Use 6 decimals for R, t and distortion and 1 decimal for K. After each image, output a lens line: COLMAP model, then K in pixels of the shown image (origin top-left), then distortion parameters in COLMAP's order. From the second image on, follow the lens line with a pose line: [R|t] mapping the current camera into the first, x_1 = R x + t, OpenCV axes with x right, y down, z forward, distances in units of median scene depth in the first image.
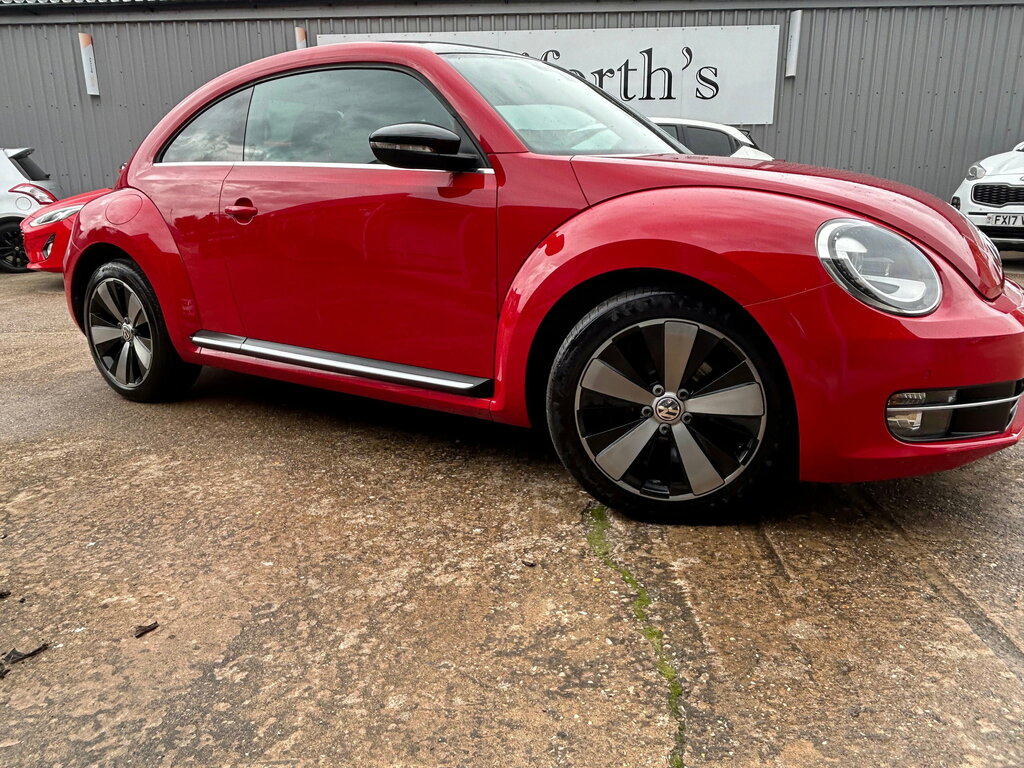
lens RADIAL K [[701.2, 0, 497.3], [0, 701.2, 385.5], [0, 0, 1]] dist [-0.000166, -0.004690]
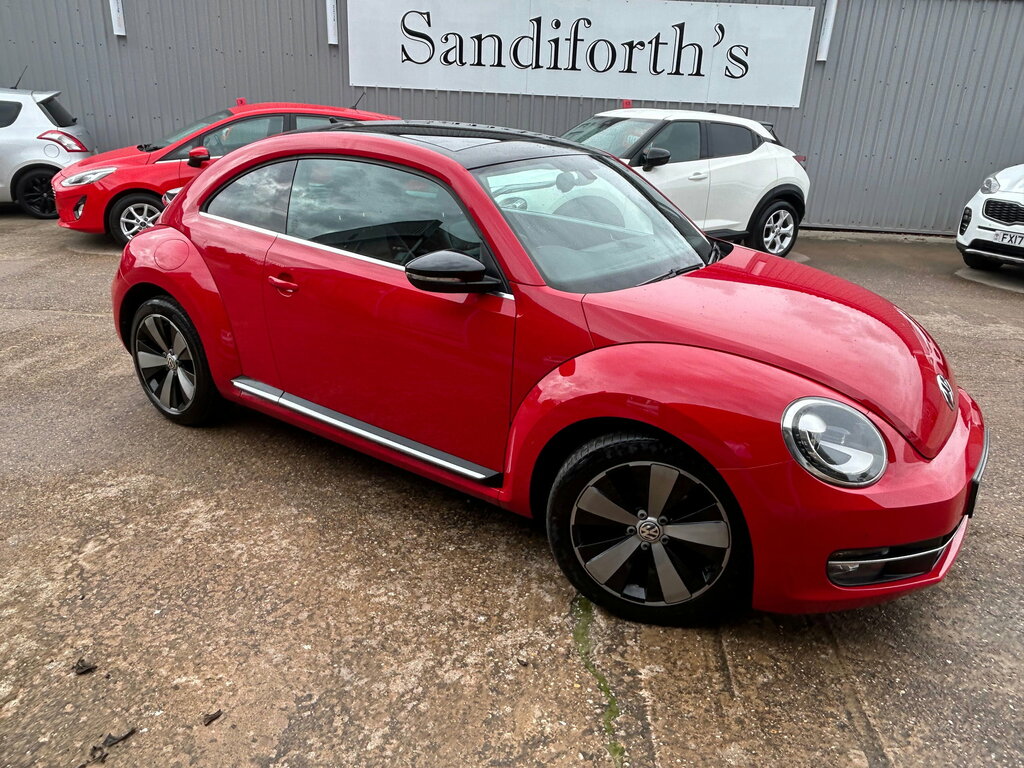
lens RADIAL K [[694.3, 0, 506.5], [0, 694.3, 382.7], [0, 0, 1]] dist [-0.002691, -0.001853]
pose [[0.998321, 0.057924, 0.000851, -0.010685], [-0.057768, 0.994313, 0.089470, -0.301071], [0.004336, -0.089369, 0.995989, -0.136128]]
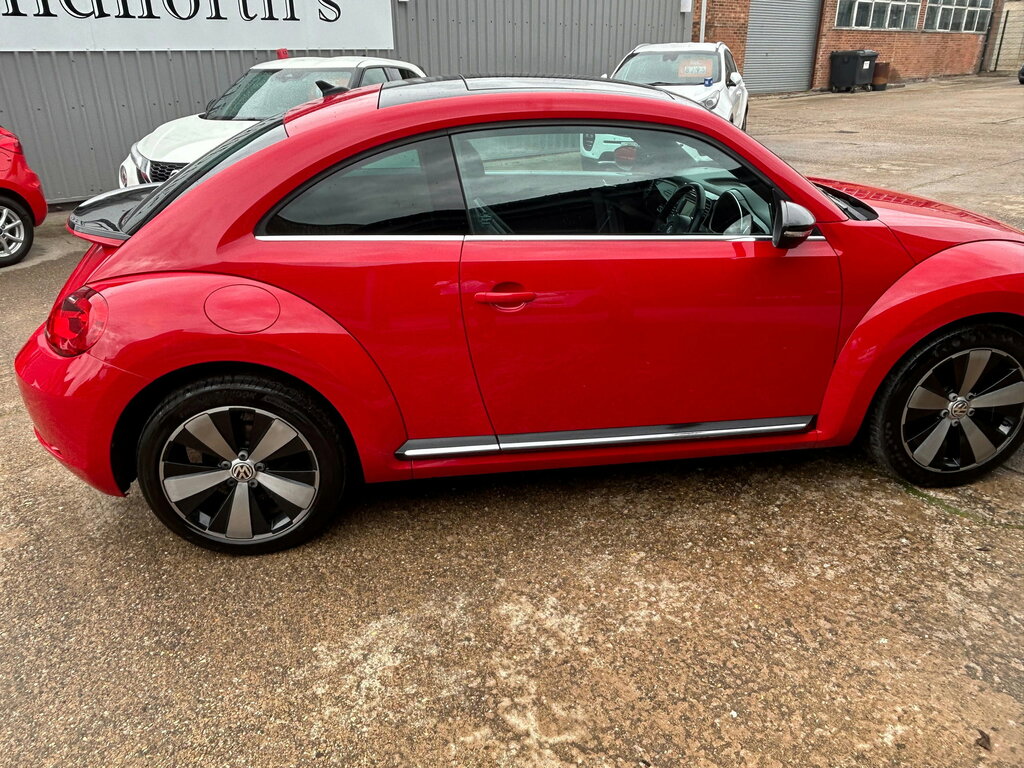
lens RADIAL K [[694.3, 0, 506.5], [0, 694.3, 382.7], [0, 0, 1]] dist [-0.002691, -0.001853]
pose [[0.771566, -0.263327, 0.579090, -1.250214], [0.182470, 0.963663, 0.195083, -0.450756], [-0.609419, -0.044853, 0.791579, 0.461817]]
